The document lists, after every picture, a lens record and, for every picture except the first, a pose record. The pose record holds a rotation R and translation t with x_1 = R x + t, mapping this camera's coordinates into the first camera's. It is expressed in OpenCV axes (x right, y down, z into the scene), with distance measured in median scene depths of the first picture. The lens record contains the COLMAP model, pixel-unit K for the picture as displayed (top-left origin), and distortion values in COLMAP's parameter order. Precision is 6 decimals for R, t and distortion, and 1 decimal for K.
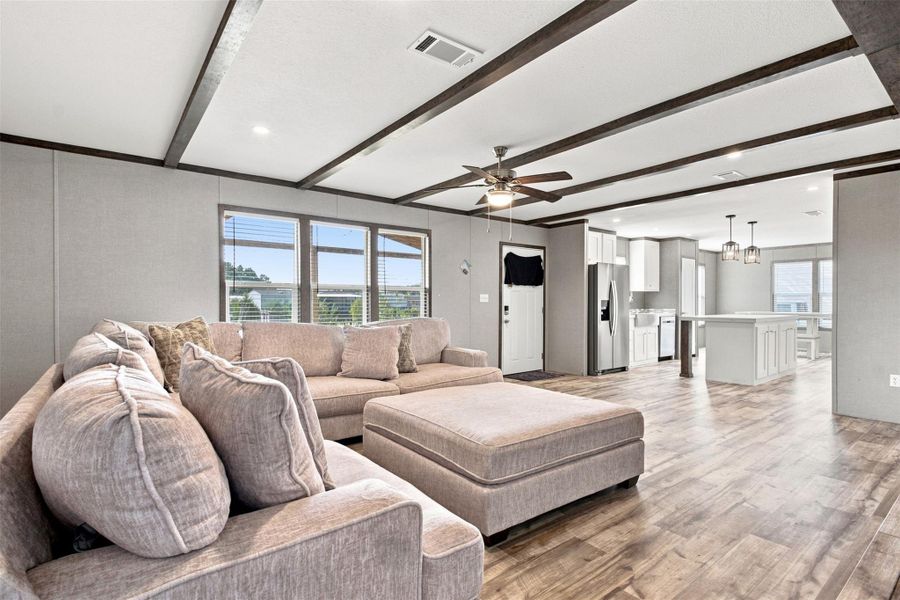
lens RADIAL K [[443.0, 0, 451.4], [0, 443.0, 303.0], [0, 0, 1]] dist [0.001516, -0.000469]
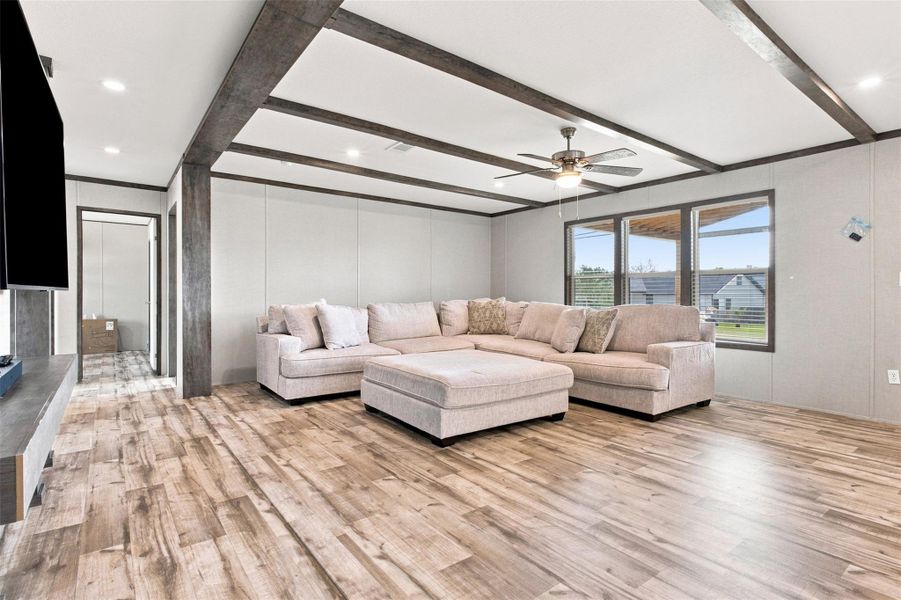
lens RADIAL K [[443.5, 0, 449.2], [0, 443.5, 304.2], [0, 0, 1]] dist [0.001516, -0.000469]
pose [[-0.011991, 0.017087, -0.999782, 1.423854], [-0.005841, 0.999836, 0.017158, 0.032977], [0.999911, 0.006046, -0.011889, 0.970977]]
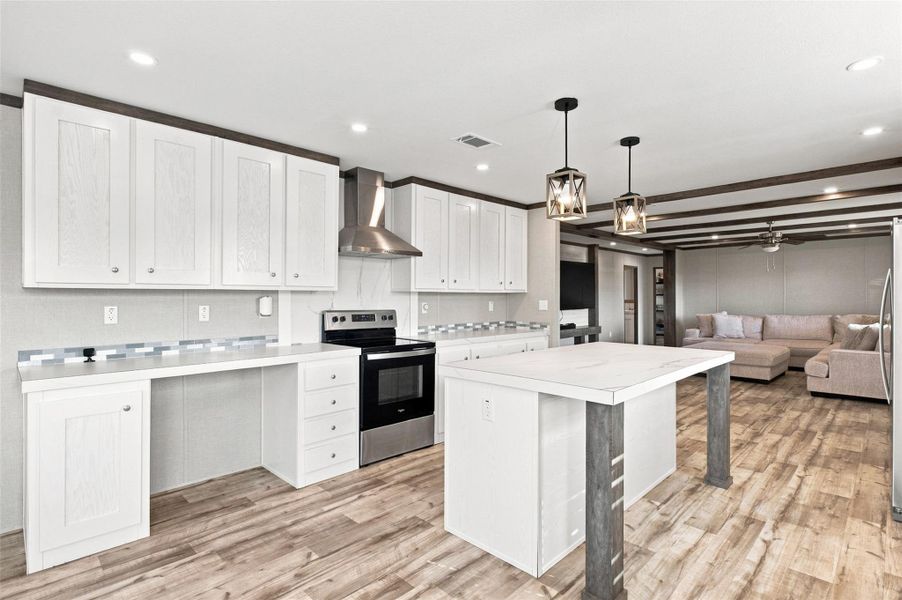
lens RADIAL K [[444.0, 0, 451.7], [0, 444.0, 305.8], [0, 0, 1]] dist [0.001516, -0.000469]
pose [[-0.992118, 0.006914, -0.125117, 1.873864], [0.004257, 0.999760, 0.021498, -0.045654], [0.125235, 0.020796, -0.991909, 2.779056]]
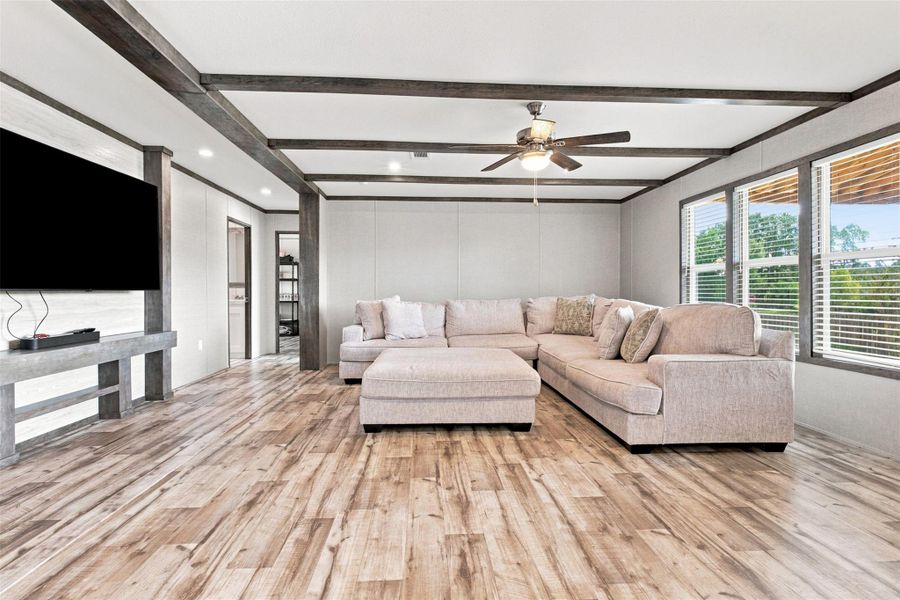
lens RADIAL K [[443.0, 0, 454.1], [0, 443.0, 294.3], [0, 0, 1]] dist [0.001516, -0.000469]
pose [[-0.559794, 0.003079, -0.828626, 1.248029], [-0.001627, 0.999987, 0.004815, 0.029531], [0.828630, 0.004043, -0.559782, 1.583554]]
